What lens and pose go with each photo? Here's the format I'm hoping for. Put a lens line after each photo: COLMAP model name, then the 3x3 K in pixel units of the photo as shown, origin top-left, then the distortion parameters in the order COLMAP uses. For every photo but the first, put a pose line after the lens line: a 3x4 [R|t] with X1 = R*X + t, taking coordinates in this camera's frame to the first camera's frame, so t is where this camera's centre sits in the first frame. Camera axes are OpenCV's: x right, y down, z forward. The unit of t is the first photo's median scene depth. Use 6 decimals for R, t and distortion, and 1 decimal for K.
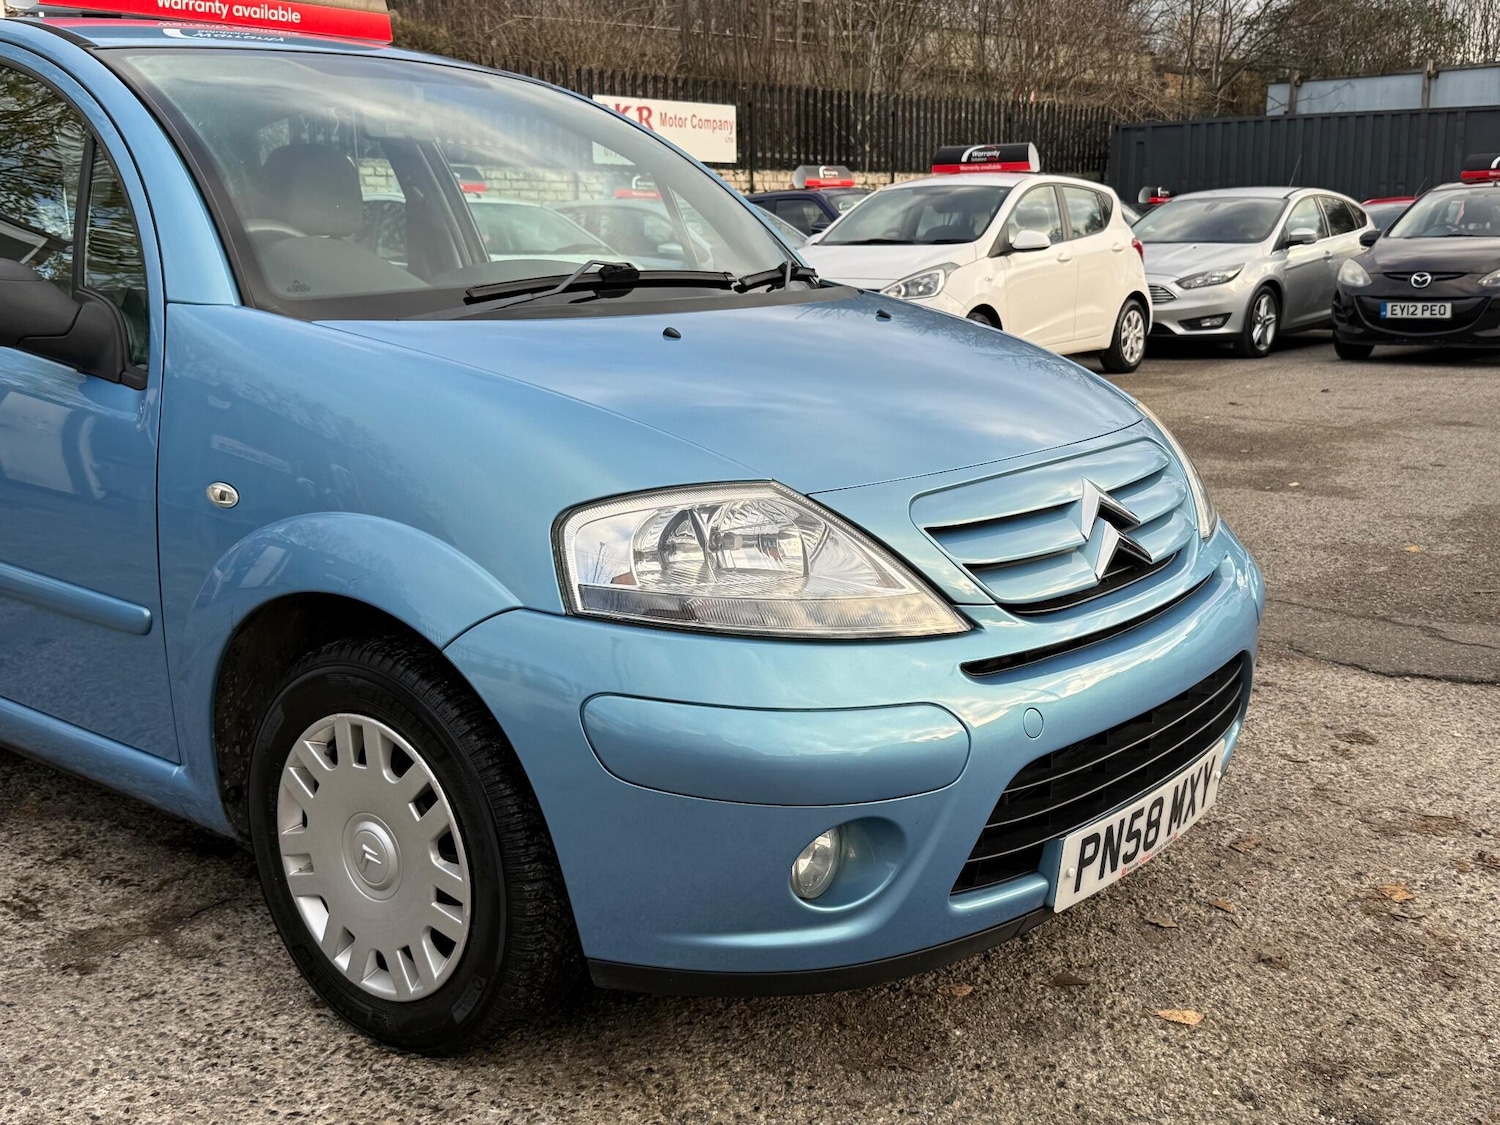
lens RADIAL K [[1523.5, 0, 747.8], [0, 1523.5, 556.1], [0, 0, 1]] dist [0.193336, -0.414704]
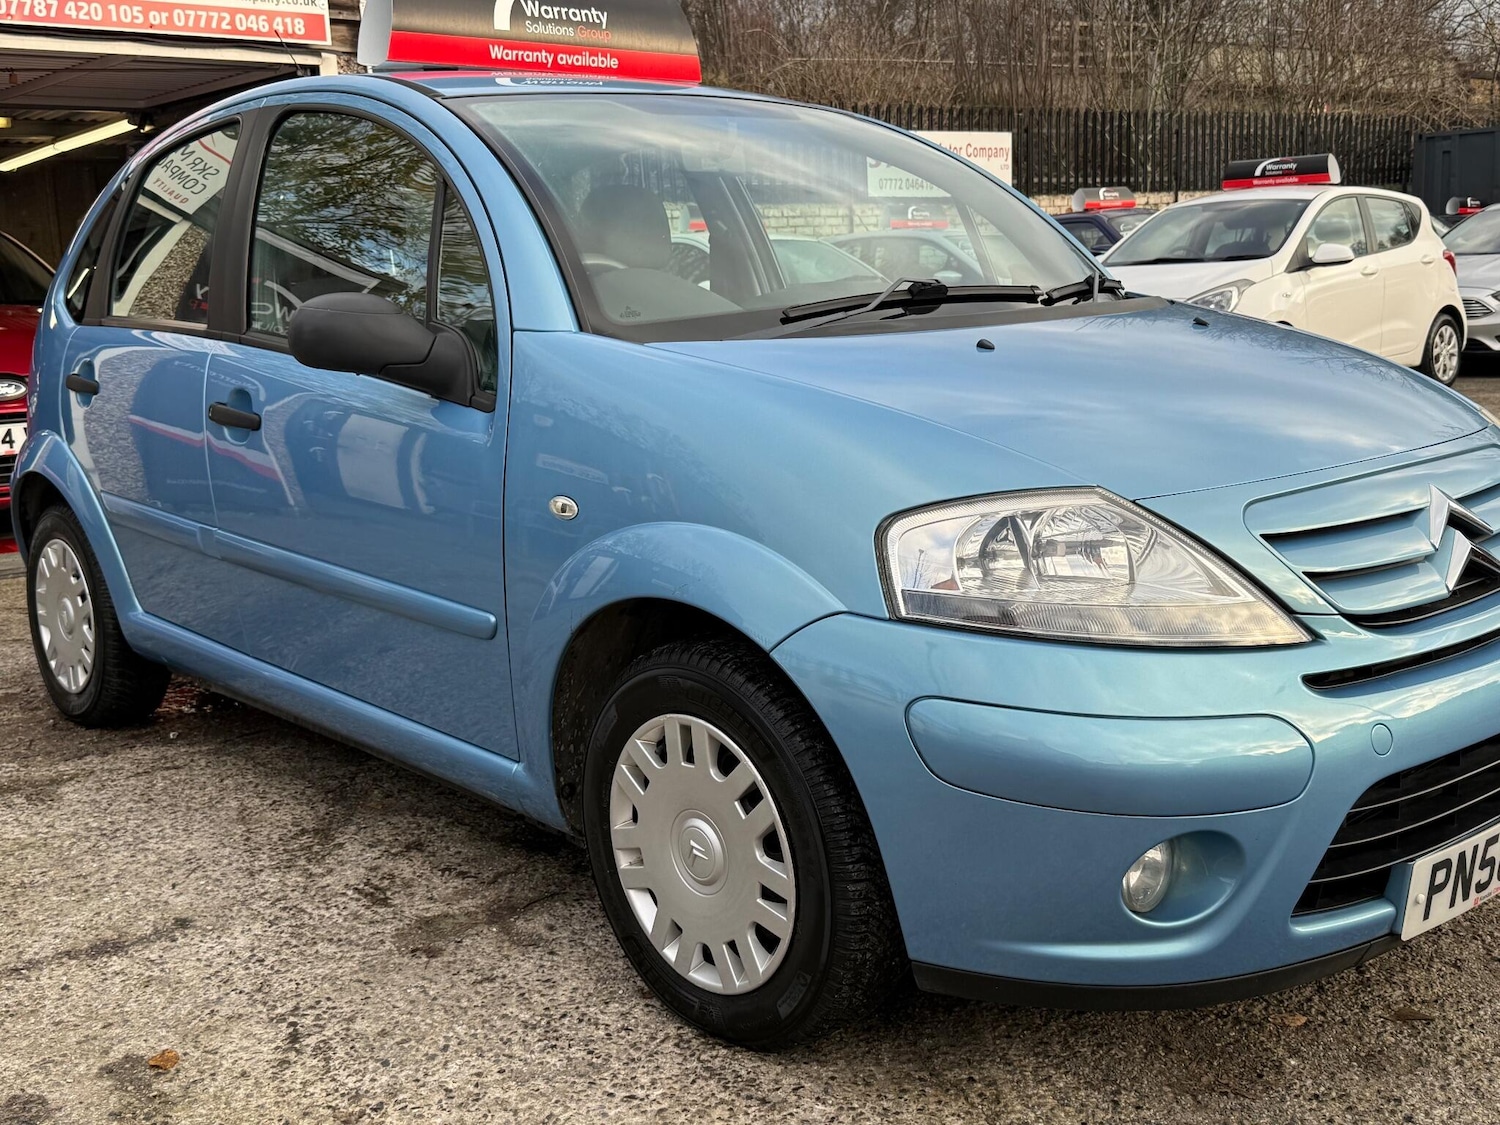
lens RADIAL K [[1523.5, 0, 747.8], [0, 1523.5, 556.1], [0, 0, 1]] dist [0.193336, -0.414704]
pose [[0.985110, 0.000566, -0.171924, -0.029957], [-0.004234, 0.999771, -0.020967, 0.014646], [0.171872, 0.021382, 0.984887, -0.015703]]
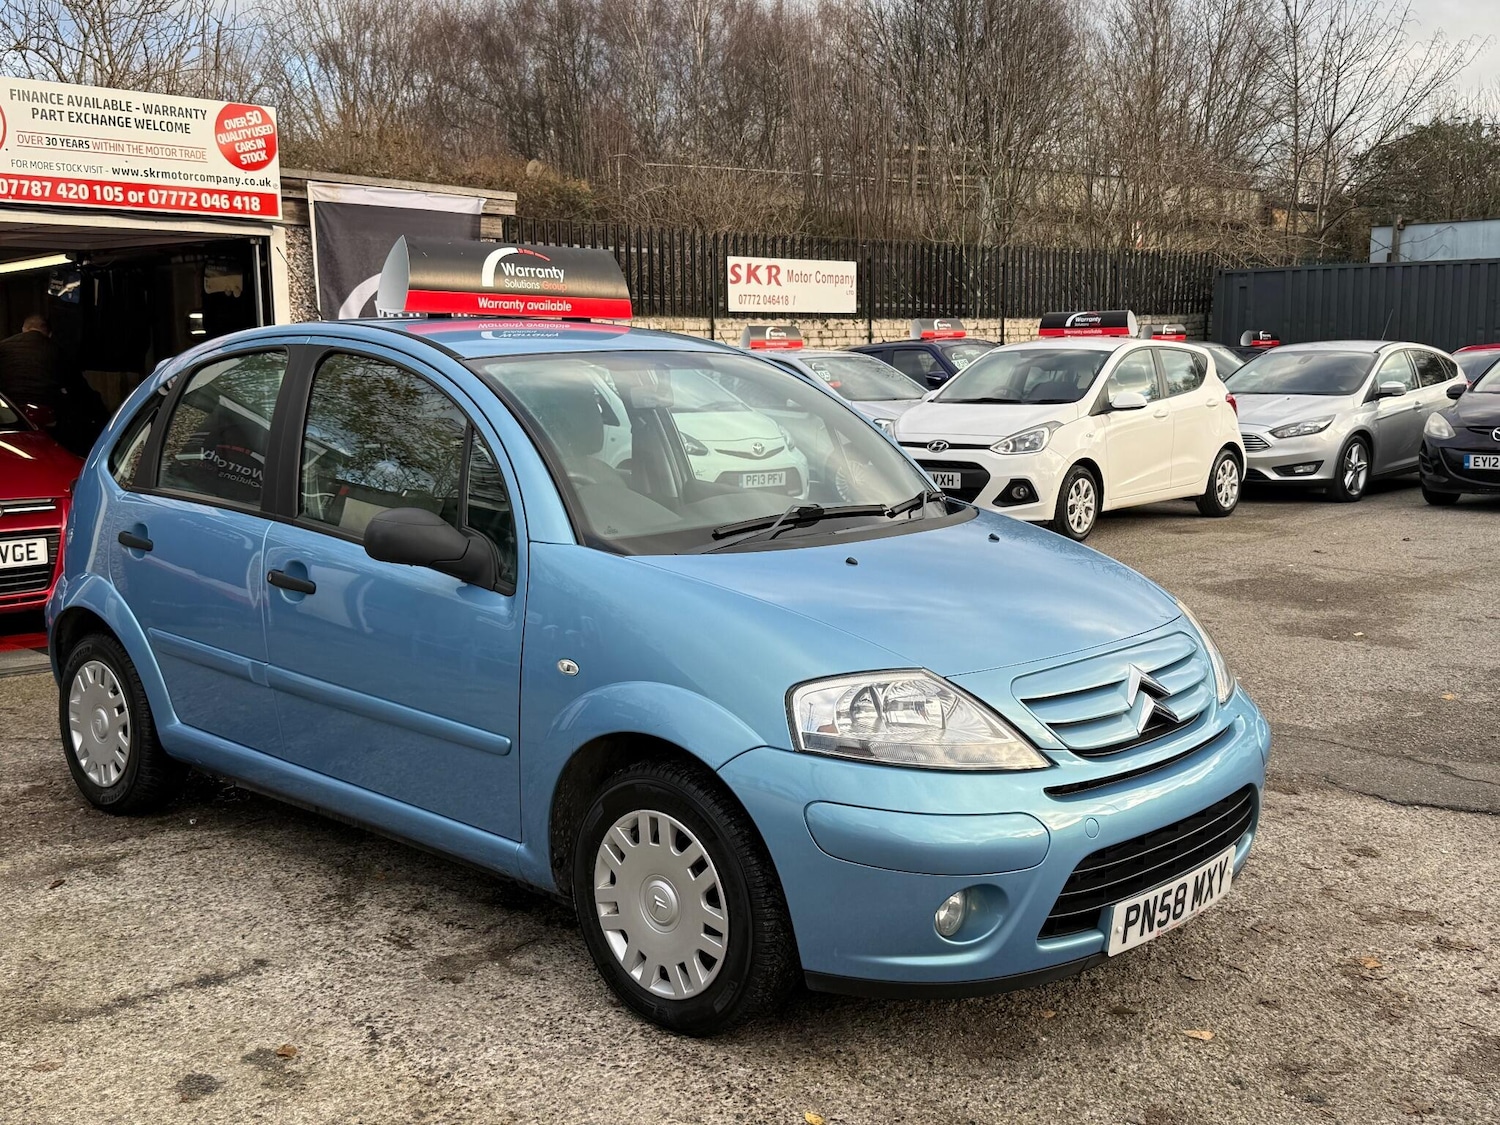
lens RADIAL K [[1523.2, 0, 747.1], [0, 1523.2, 566.9], [0, 0, 1]] dist [0.194806, -0.429304]
pose [[0.997454, 0.011372, -0.070404, -0.046290], [-0.016021, 0.997702, -0.065834, -0.039049], [0.069494, 0.066794, 0.995344, -0.501857]]
